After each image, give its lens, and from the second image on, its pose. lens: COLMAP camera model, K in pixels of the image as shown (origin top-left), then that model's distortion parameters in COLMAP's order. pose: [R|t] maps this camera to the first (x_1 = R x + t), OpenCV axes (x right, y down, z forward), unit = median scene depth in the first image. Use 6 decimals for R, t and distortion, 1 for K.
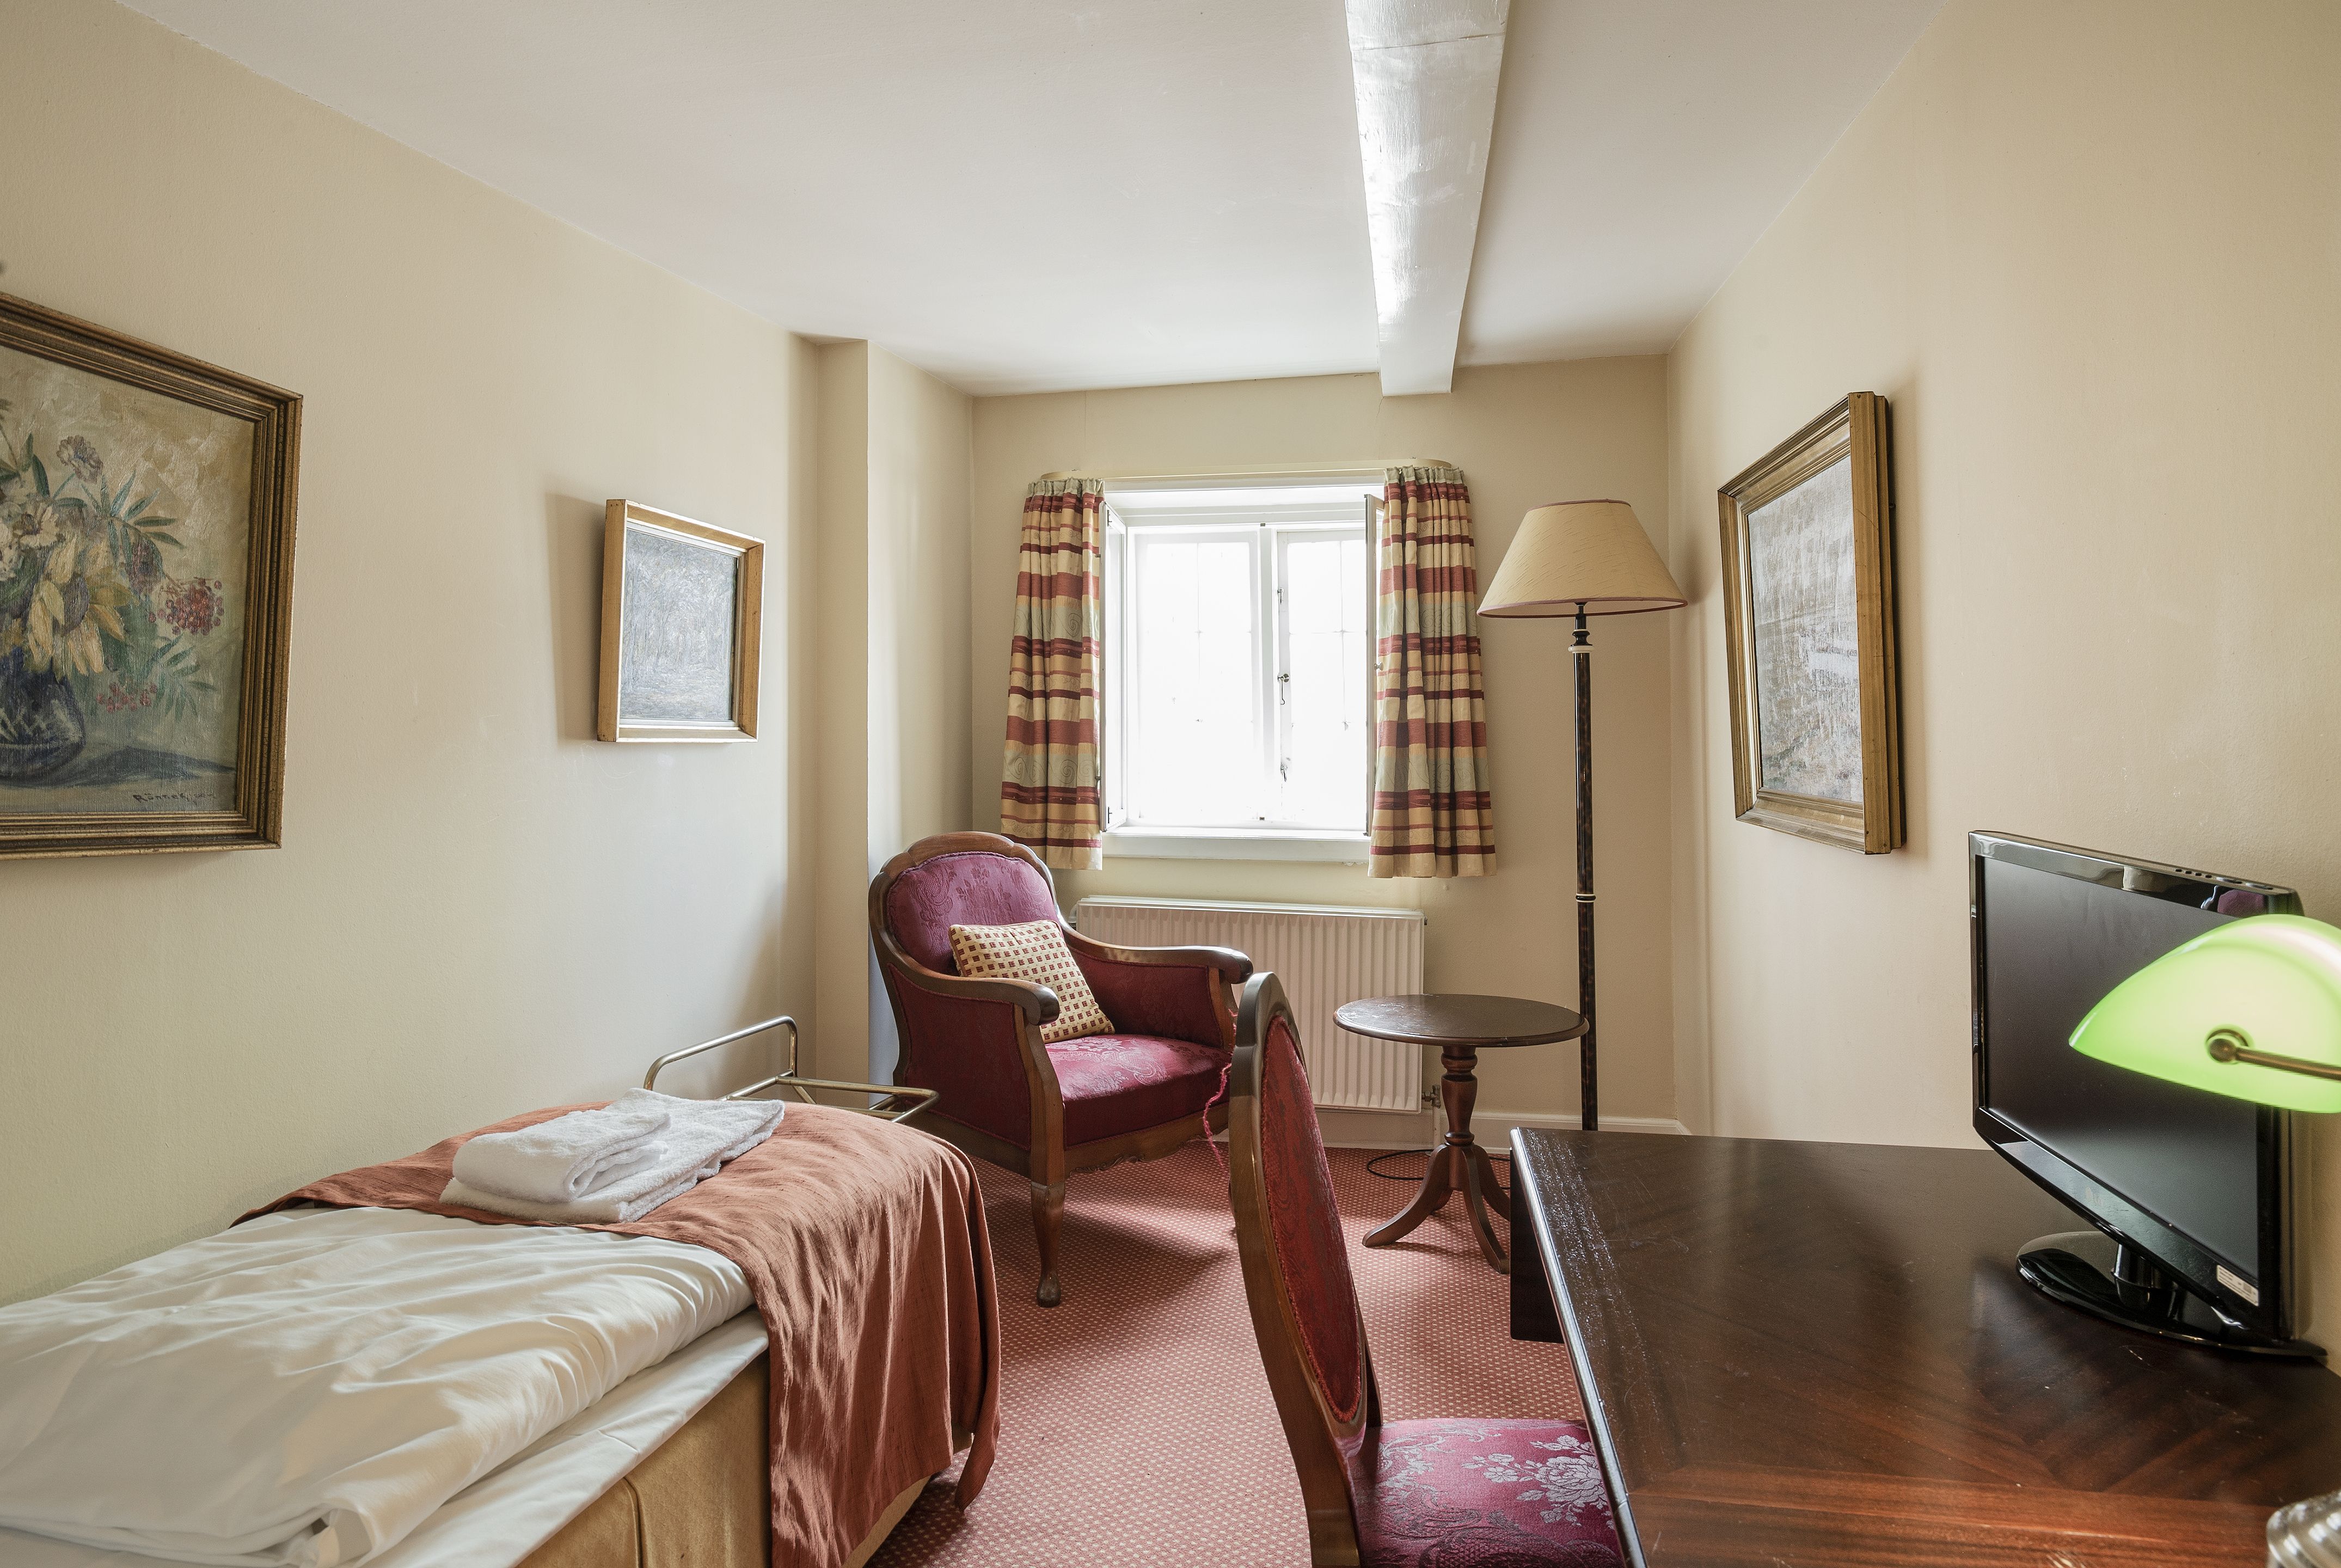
lens RADIAL K [[1460.3, 0, 1165.9], [0, 1460.3, 779.7], [0, 0, 1]] dist [-0.006604, 0.000267]
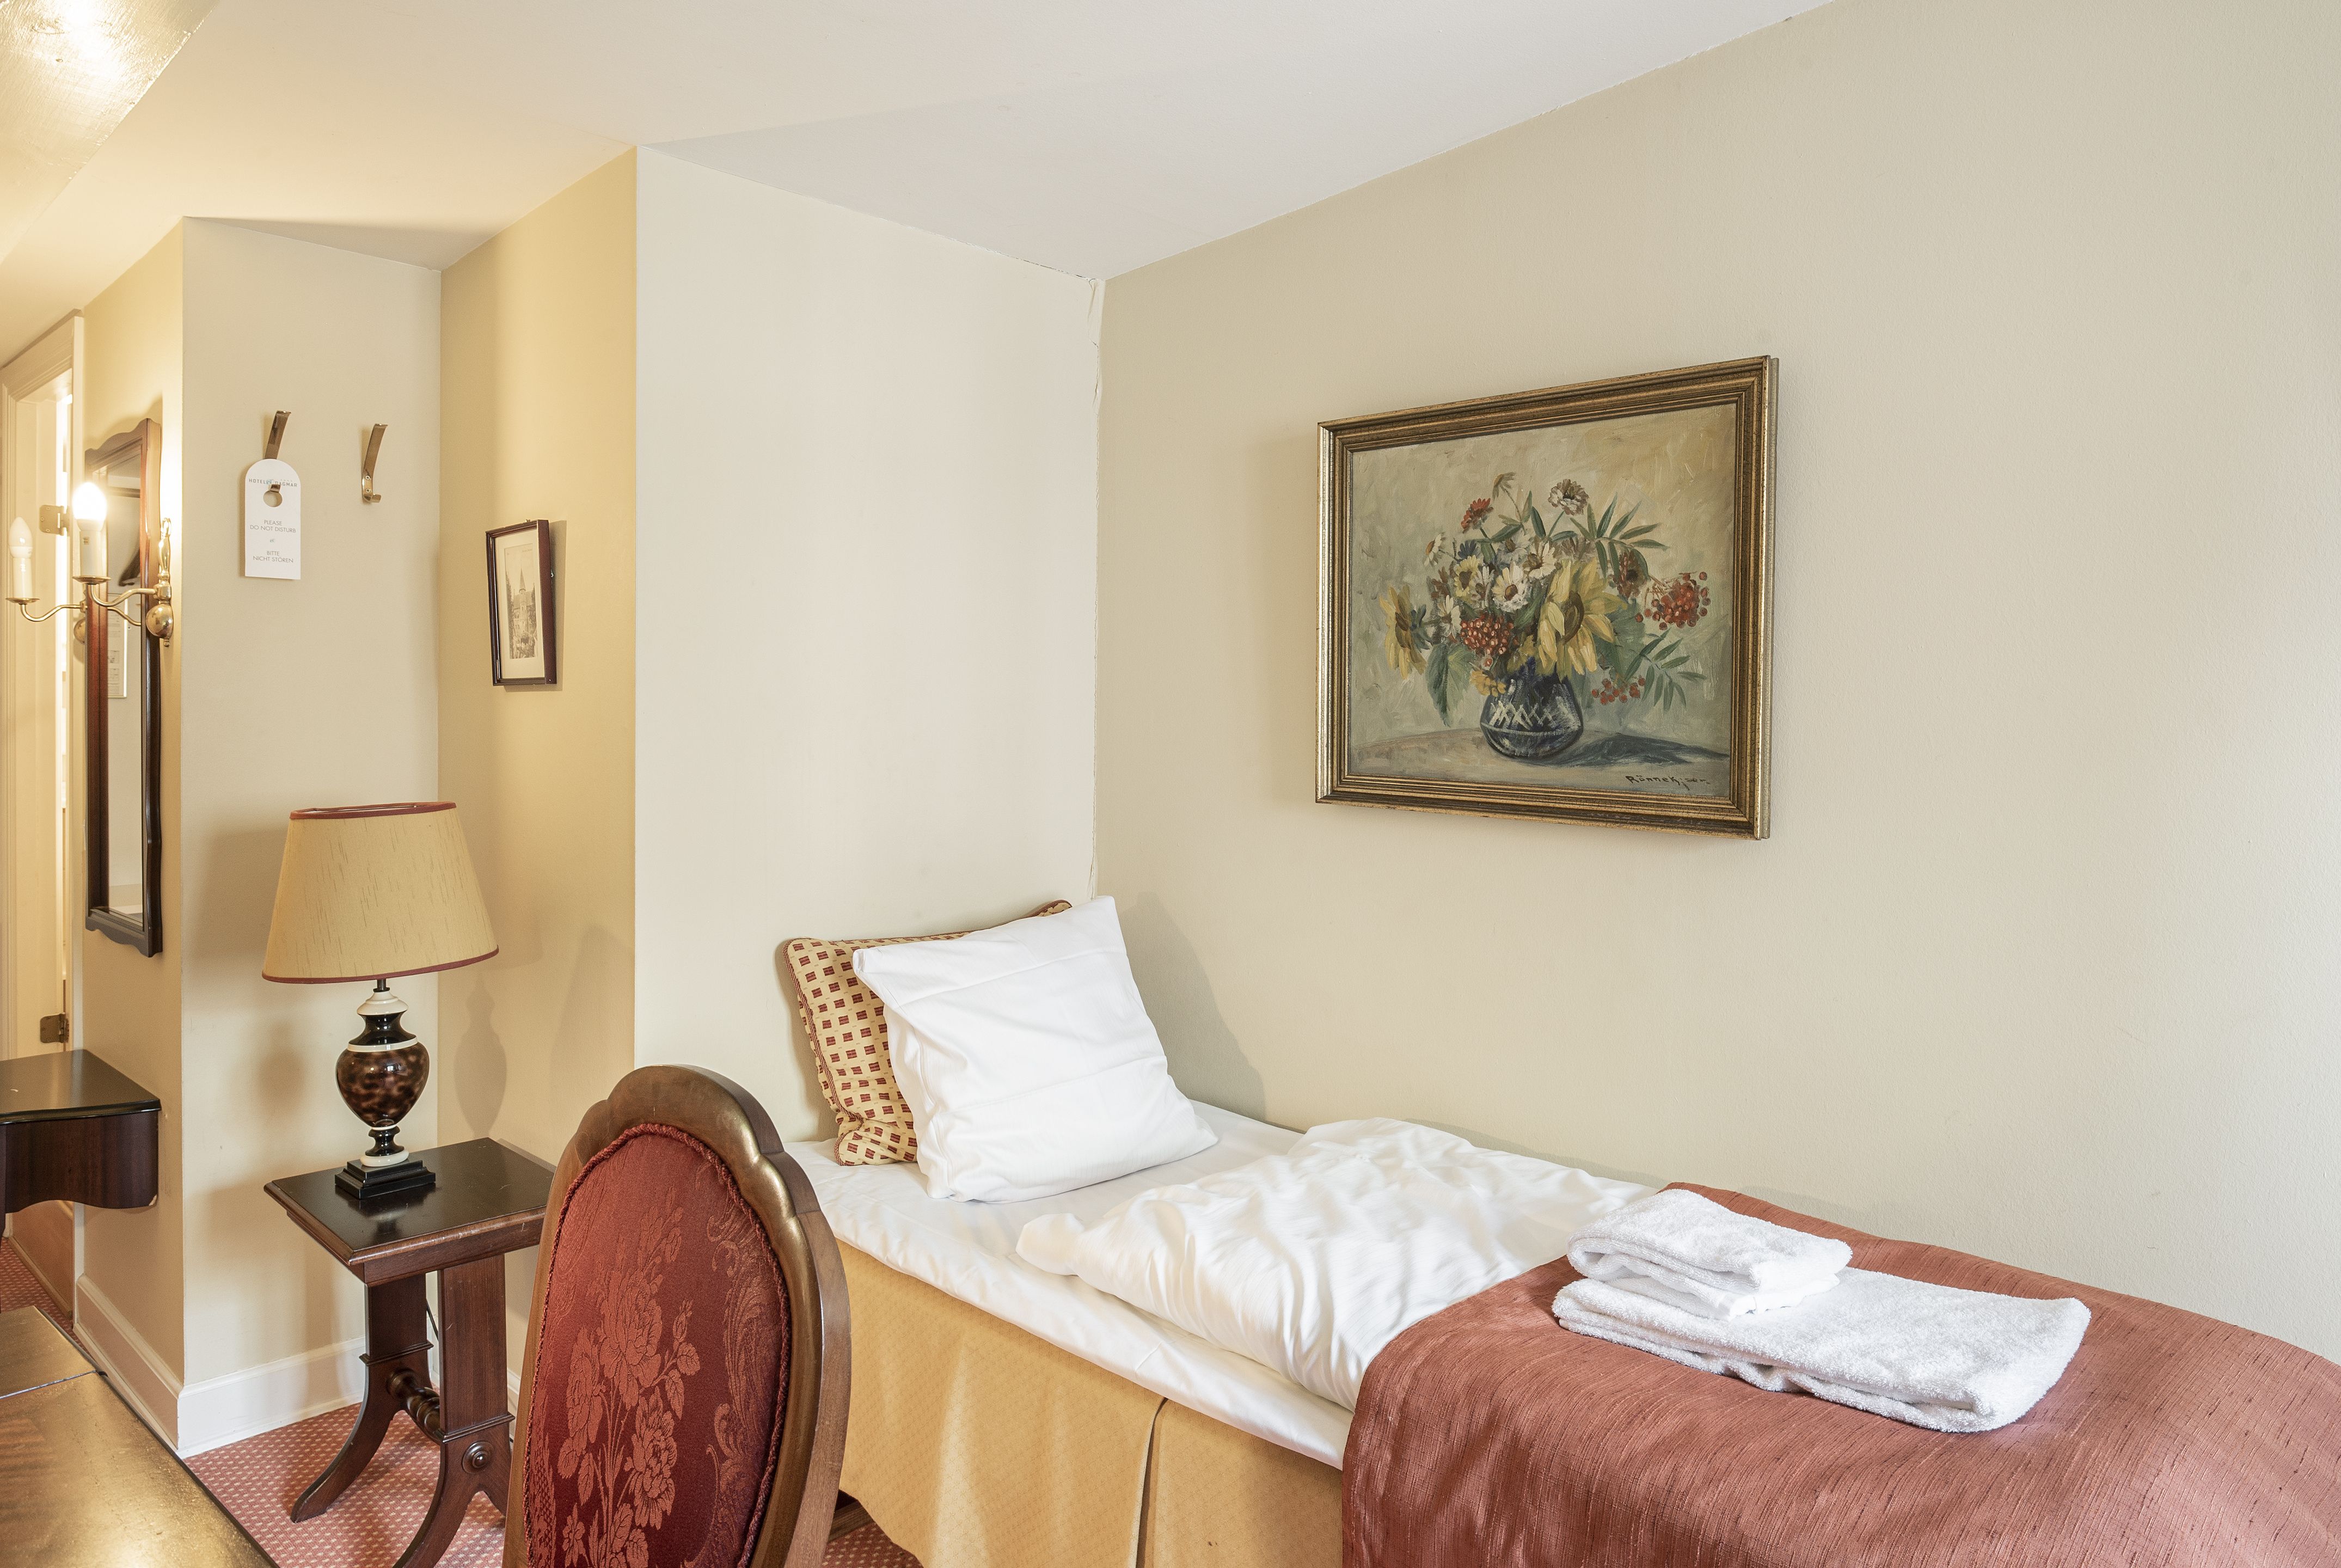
lens RADIAL K [[1460.3, 0, 1165.9], [0, 1460.3, 786.1], [0, 0, 1]] dist [-0.006604, 0.000267]
pose [[-0.548864, 0.043838, -0.834761, 0.454402], [-0.007931, 0.998306, 0.057641, -0.045566], [0.835874, 0.038258, -0.547587, 1.349308]]
